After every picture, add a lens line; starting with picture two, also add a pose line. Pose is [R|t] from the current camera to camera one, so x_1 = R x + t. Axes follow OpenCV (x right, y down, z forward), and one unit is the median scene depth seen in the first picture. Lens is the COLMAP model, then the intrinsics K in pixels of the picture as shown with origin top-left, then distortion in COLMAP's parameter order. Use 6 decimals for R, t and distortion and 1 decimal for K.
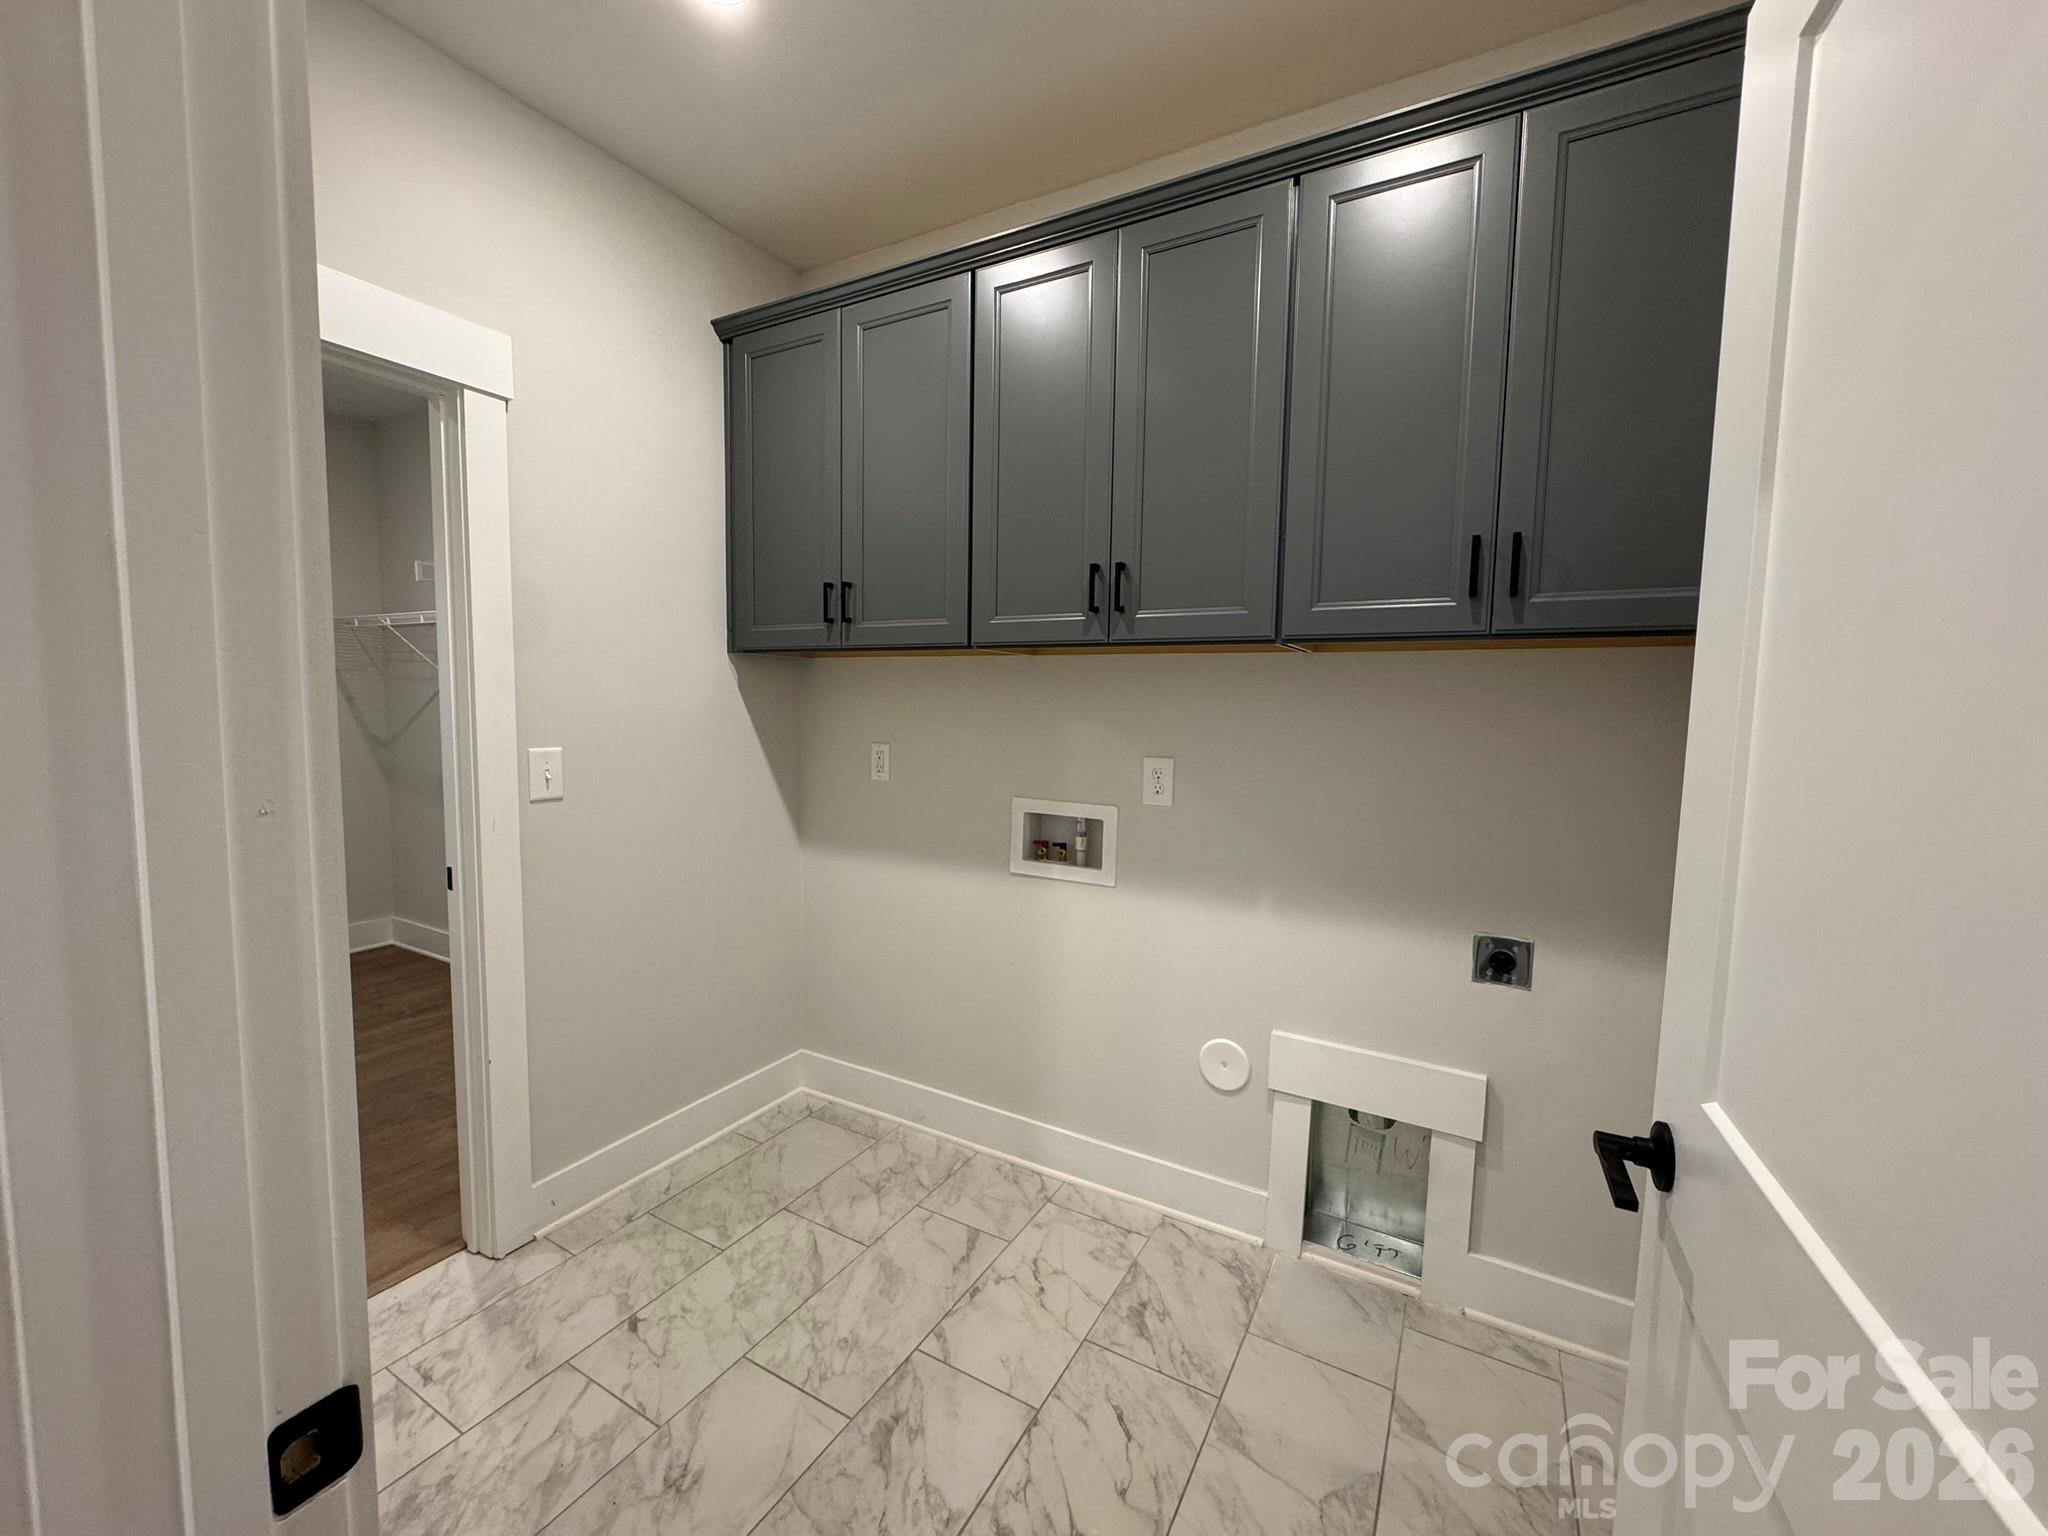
lens RADIAL K [[815.0, 0, 1022.9], [0, 815.0, 766.3], [0, 0, 1]] dist [-0.000883, -0.000020]
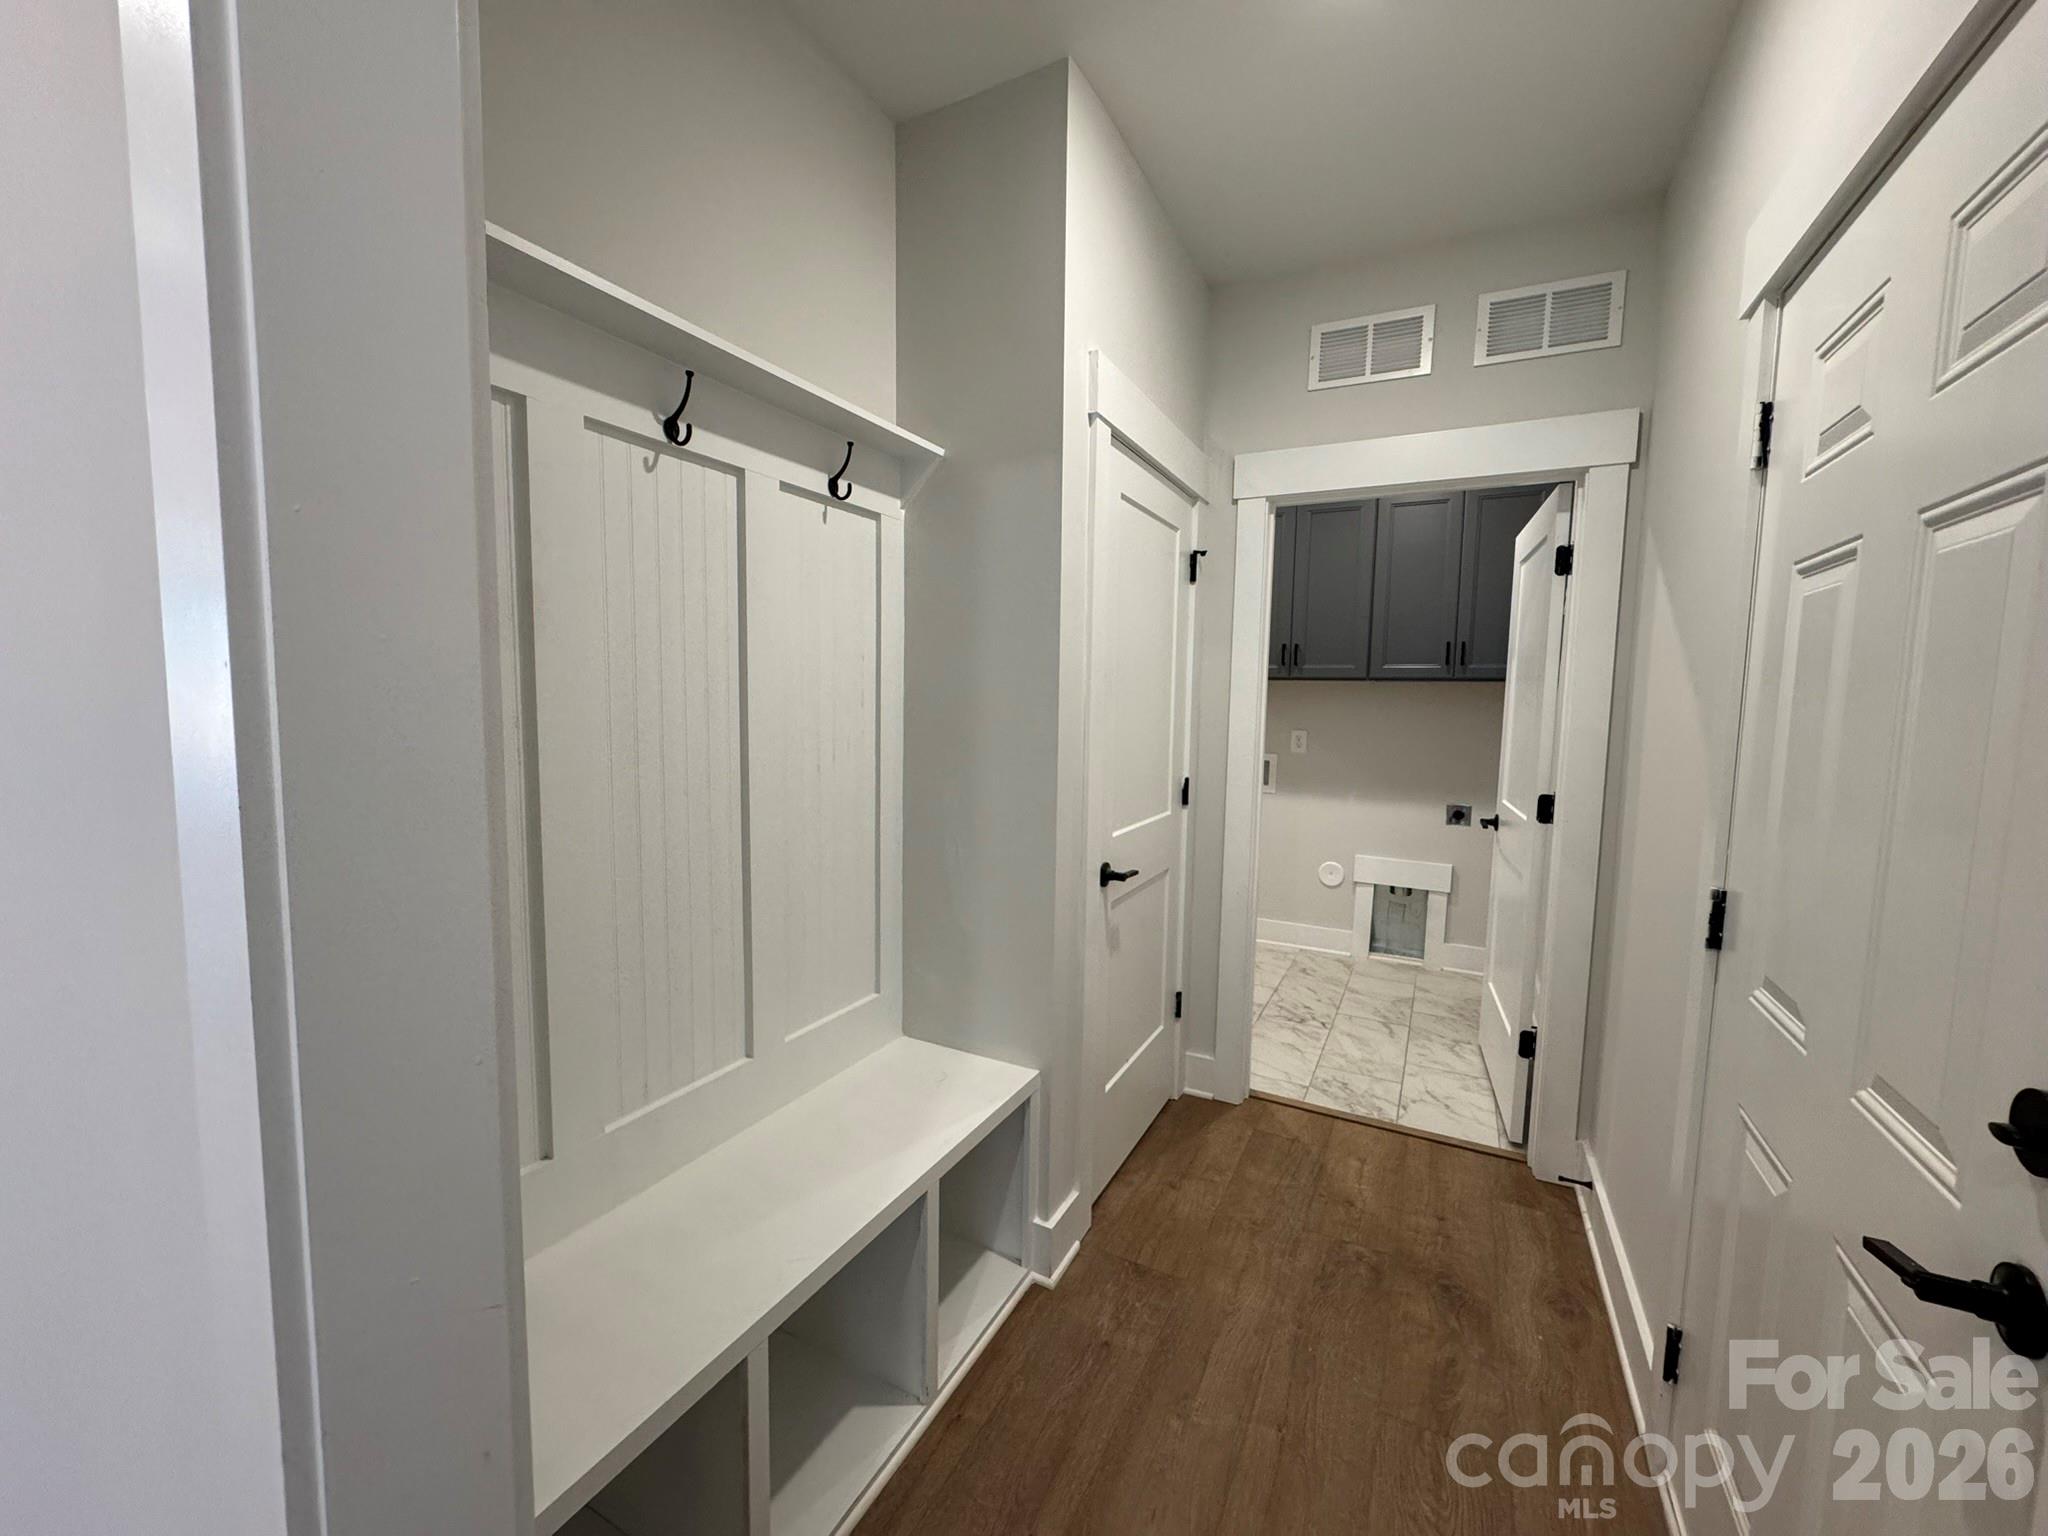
lens RADIAL K [[815.0, 0, 1026.2], [0, 815.0, 761.8], [0, 0, 1]] dist [-0.000883, -0.000020]
pose [[0.999326, -0.000398, 0.036695, -0.722638], [0.000278, 0.999995, 0.003253, 0.075810], [-0.036696, -0.003241, 0.999321, -1.264594]]
